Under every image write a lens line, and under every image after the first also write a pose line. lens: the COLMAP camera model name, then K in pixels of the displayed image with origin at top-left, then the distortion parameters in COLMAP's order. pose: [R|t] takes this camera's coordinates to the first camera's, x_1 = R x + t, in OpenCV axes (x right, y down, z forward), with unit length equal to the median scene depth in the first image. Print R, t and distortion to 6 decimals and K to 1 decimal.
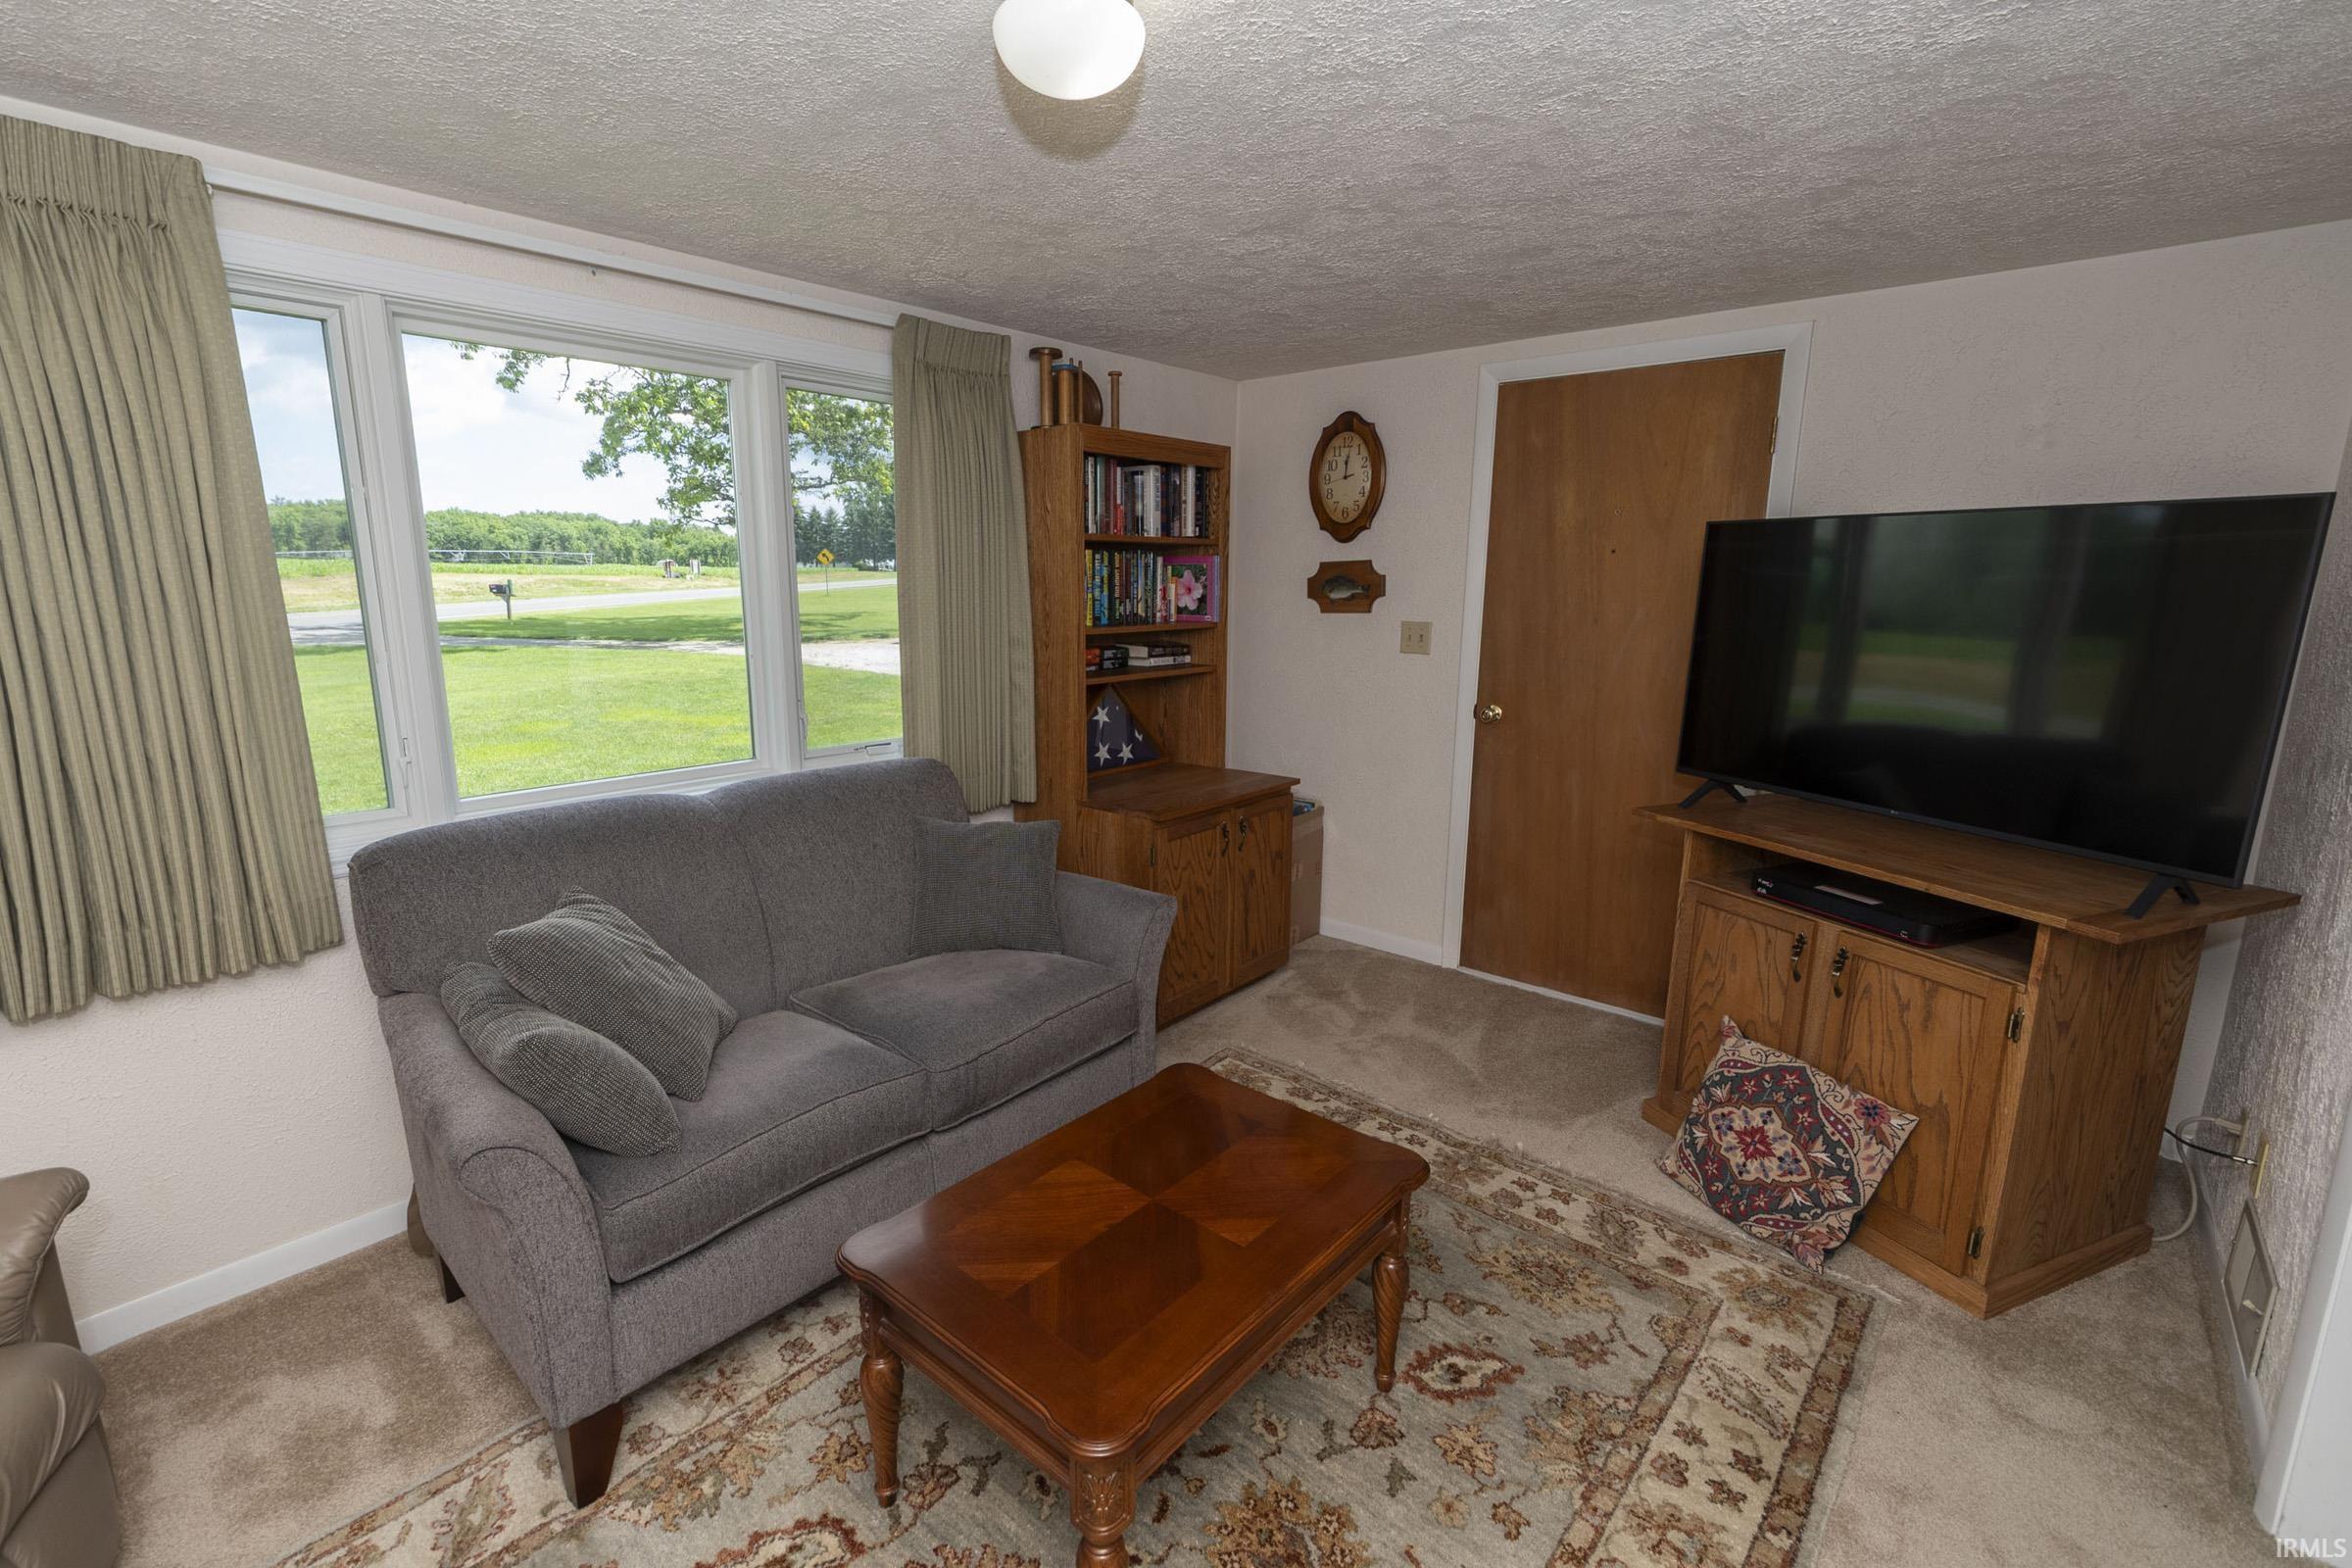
lens RADIAL K [[1031.9, 0, 1148.0], [0, 1031.9, 777.8], [0, 0, 1]] dist [0.001481, 0.000477]
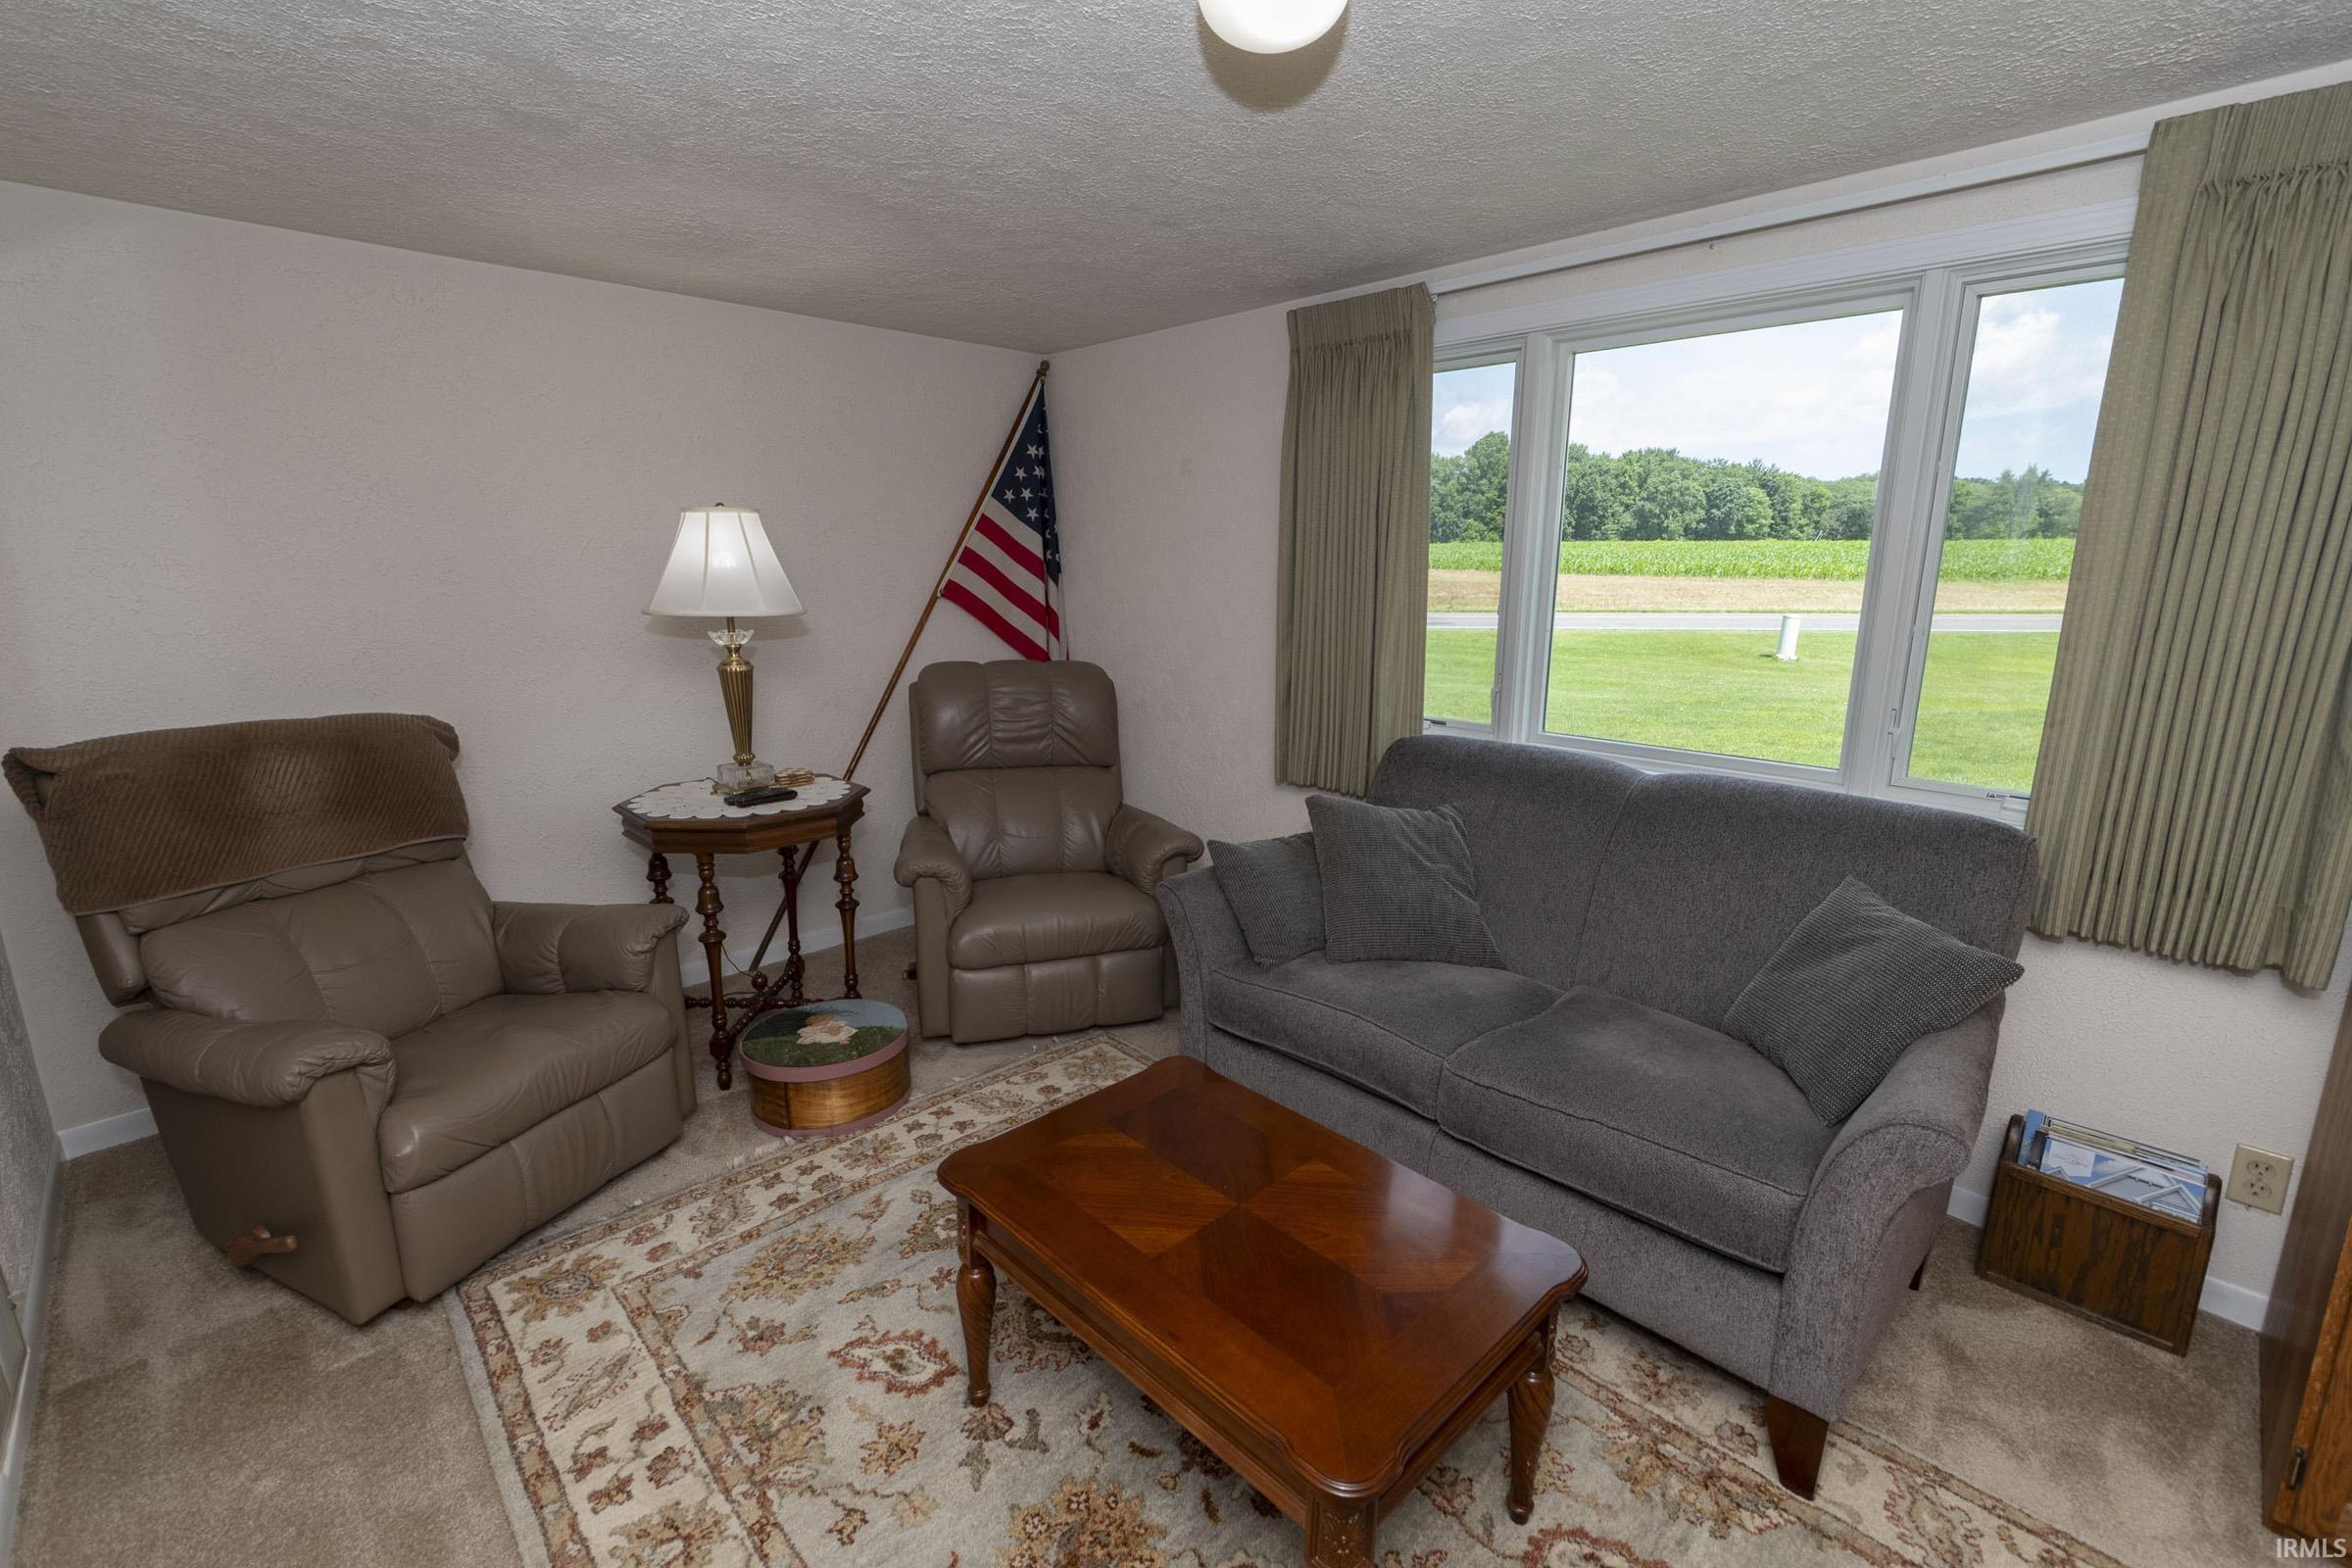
lens RADIAL K [[1006.3, 0, 1176.0], [0, 1006.3, 784.0], [0, 0, 1]] dist [-0.001096, 0.000105]
pose [[-0.068328, 0.224115, -0.972164, 0.475370], [-0.188082, 0.954075, 0.233164, -0.100703], [0.979774, 0.198779, -0.023038, 0.514486]]
